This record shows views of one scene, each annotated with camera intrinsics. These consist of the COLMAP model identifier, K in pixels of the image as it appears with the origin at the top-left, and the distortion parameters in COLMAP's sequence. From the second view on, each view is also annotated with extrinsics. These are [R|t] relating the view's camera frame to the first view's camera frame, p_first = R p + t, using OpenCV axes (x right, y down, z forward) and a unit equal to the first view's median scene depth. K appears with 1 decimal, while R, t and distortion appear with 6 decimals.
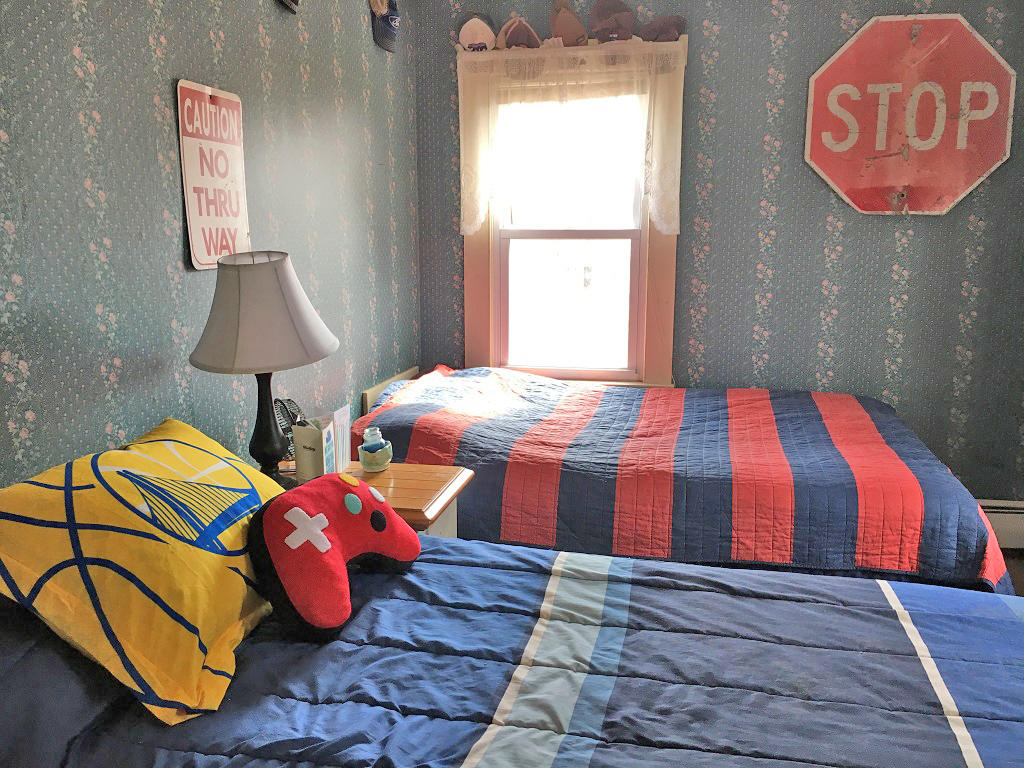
lens RADIAL K [[869.6, 0, 509.5], [0, 869.6, 386.4], [0, 0, 1]] dist [0.080218, -0.103993]
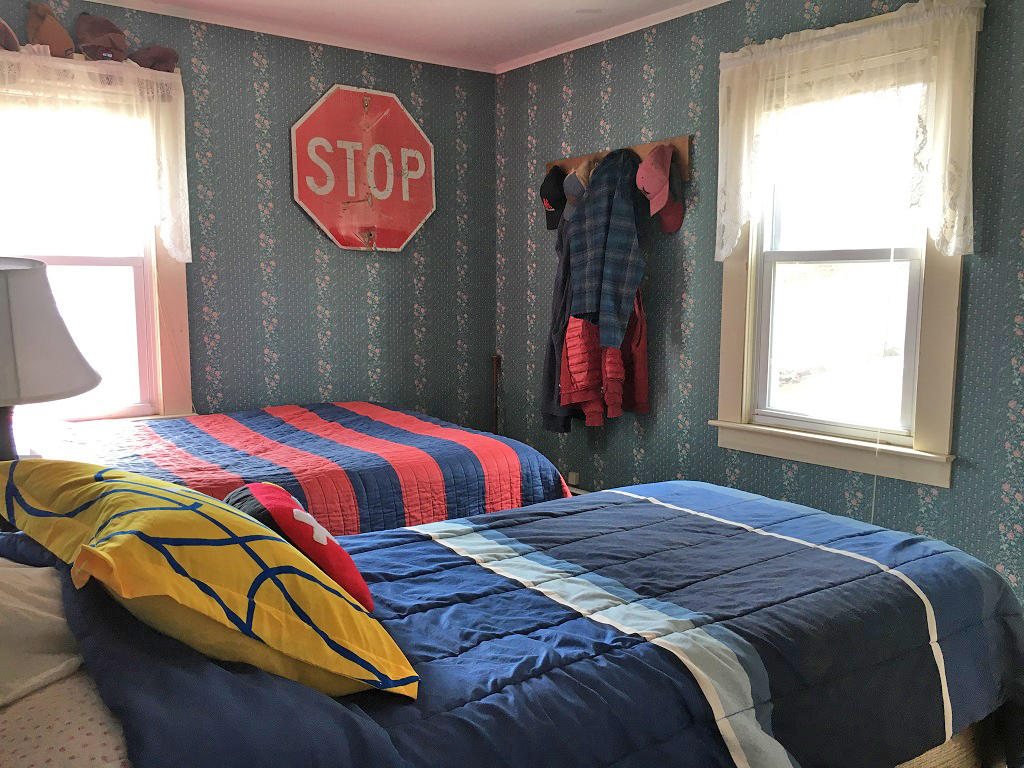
lens RADIAL K [[869.6, 0, 509.5], [0, 869.6, 386.4], [0, 0, 1]] dist [0.080218, -0.103993]
pose [[0.663755, -0.089236, 0.742607, -0.349739], [0.131215, 0.991352, 0.001844, 0.014398], [-0.736350, 0.096218, 0.669724, 0.072550]]
